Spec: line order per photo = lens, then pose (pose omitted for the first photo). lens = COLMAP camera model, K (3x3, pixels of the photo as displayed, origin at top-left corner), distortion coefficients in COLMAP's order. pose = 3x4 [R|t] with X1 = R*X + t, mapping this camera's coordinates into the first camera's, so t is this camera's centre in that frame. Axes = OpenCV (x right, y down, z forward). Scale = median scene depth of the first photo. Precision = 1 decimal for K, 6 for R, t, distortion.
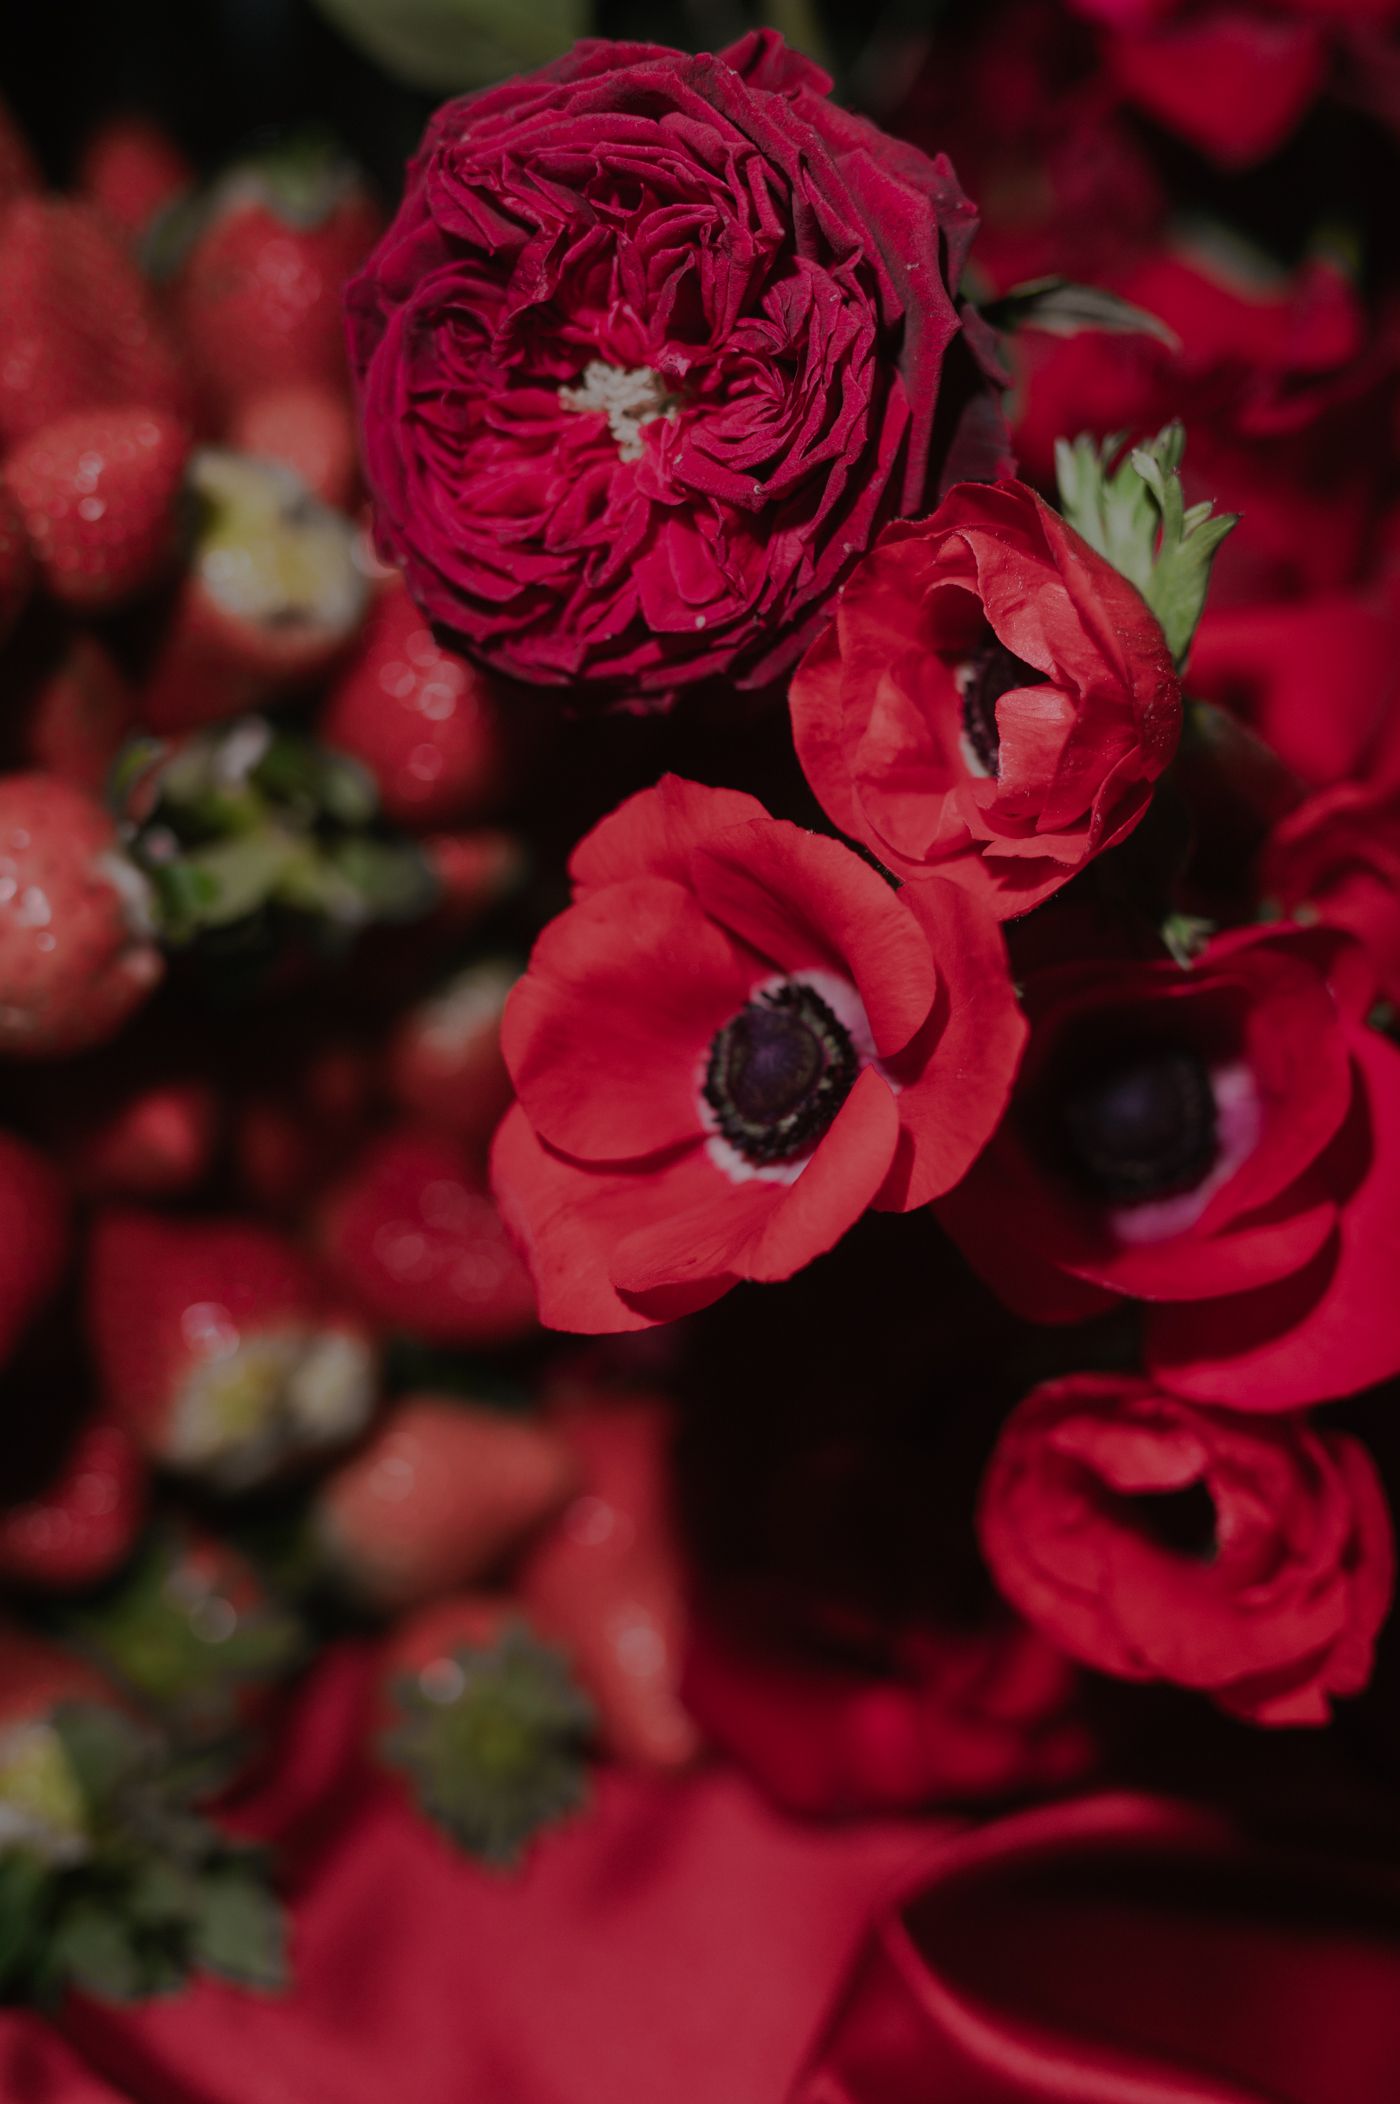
lens RADIAL K [[3026.4, 0, 697.5], [0, 3026.4, 1125.4], [0, 0, 1]] dist [-0.018382, -0.039084]
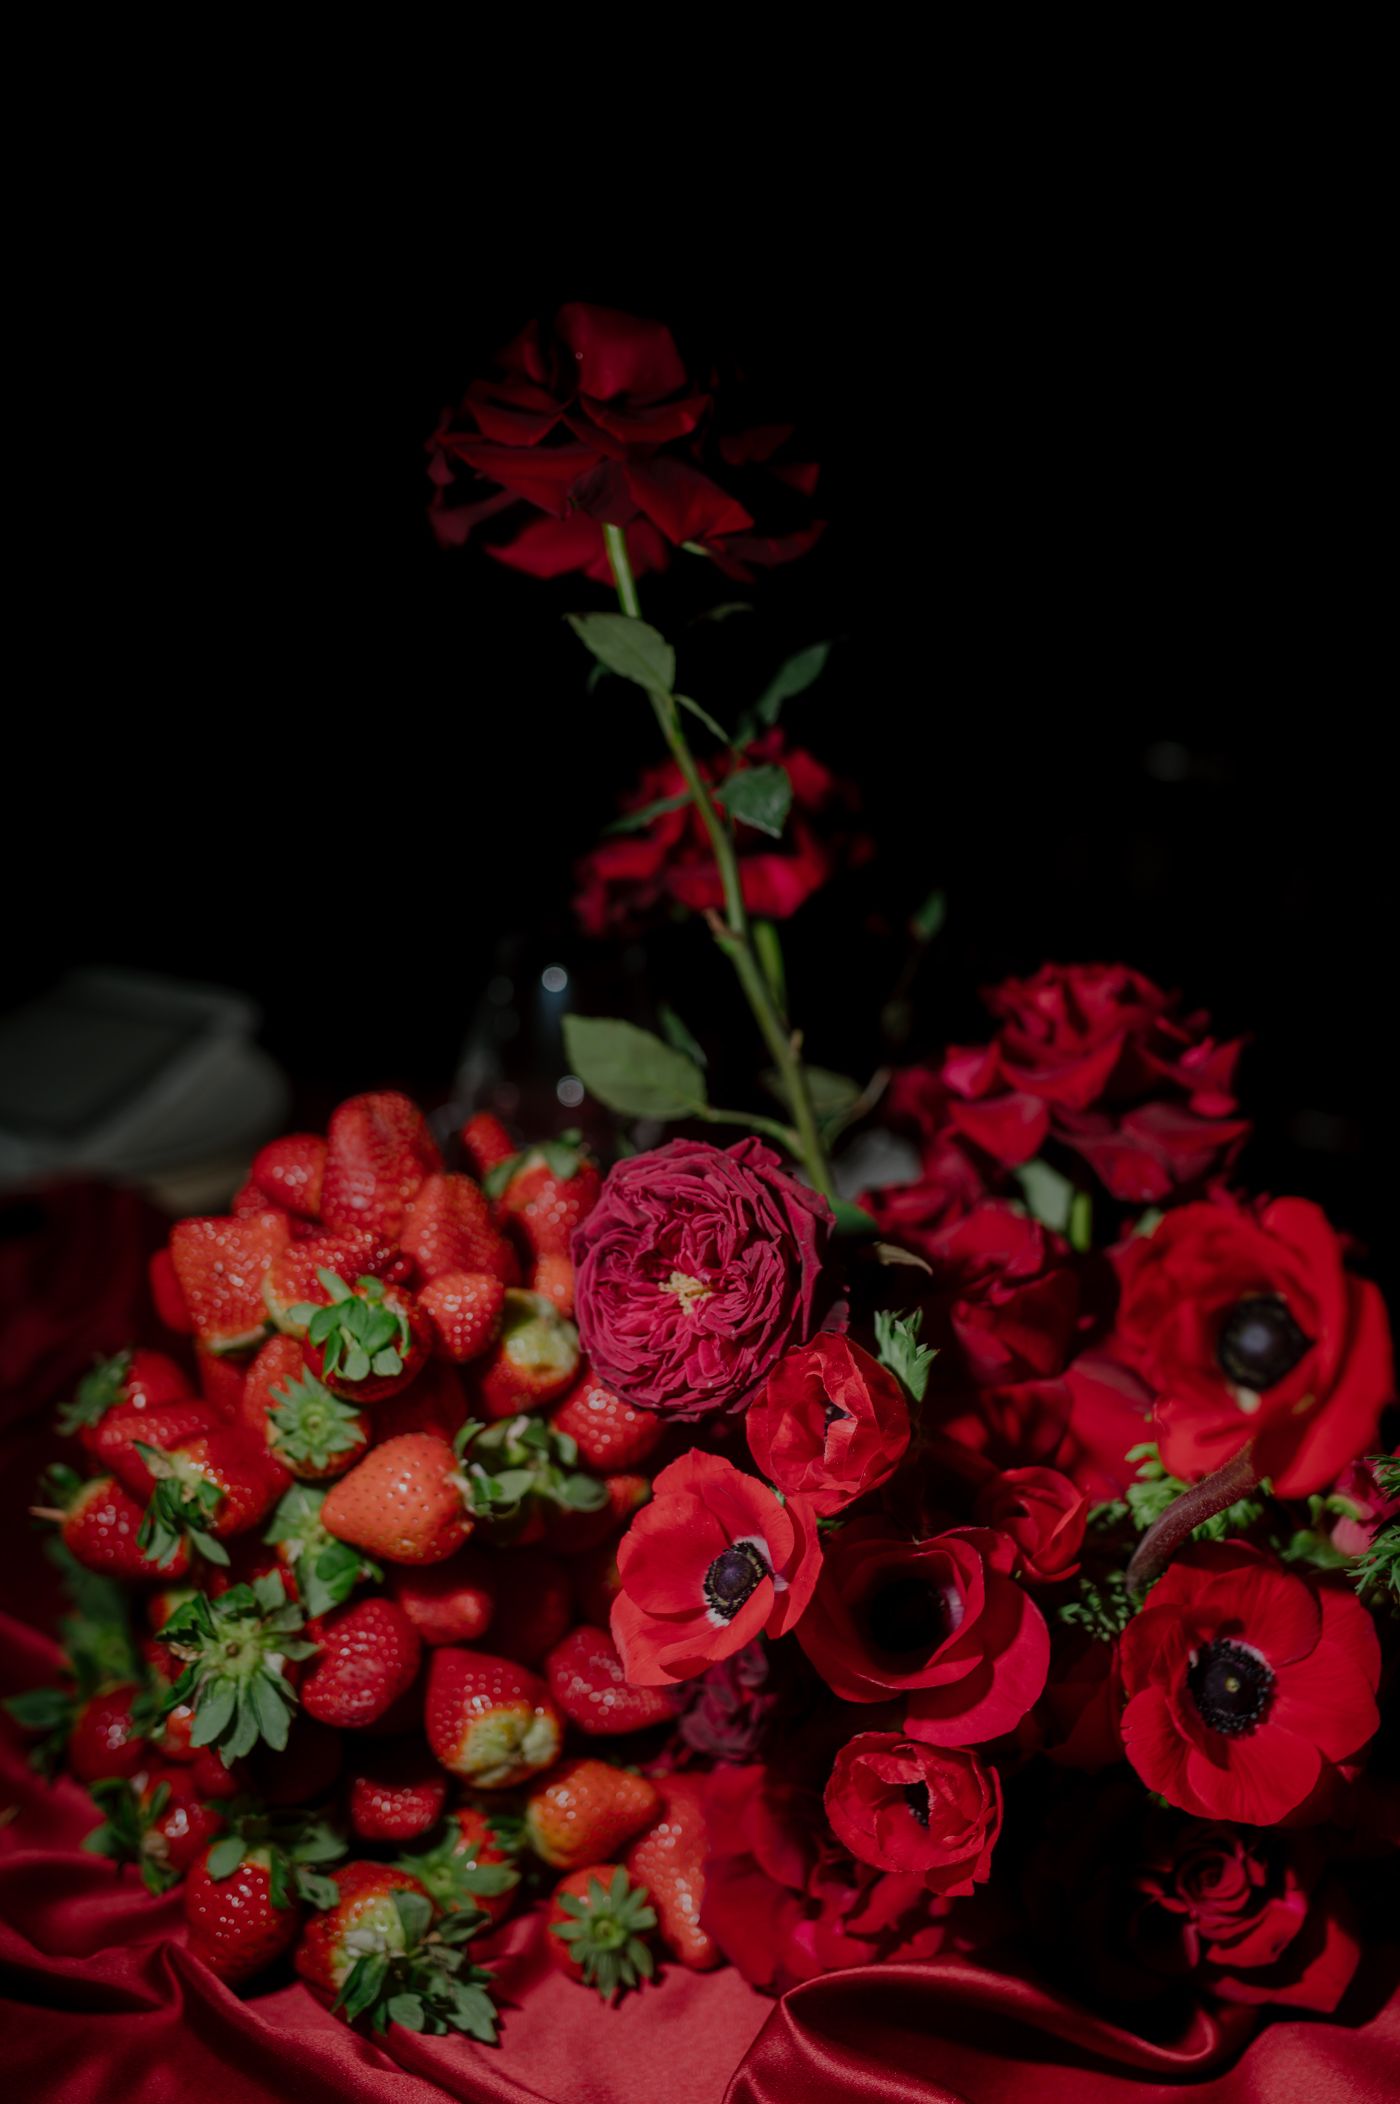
lens RADIAL K [[3026.4, 0, 697.5], [0, 3026.4, 1125.4], [0, 0, 1]] dist [-0.018382, -0.039084]
pose [[0.994401, 0.036508, -0.099162, 0.214584], [-0.057356, 0.974631, -0.216346, 0.146259], [0.088748, 0.220822, 0.971268, -1.323148]]
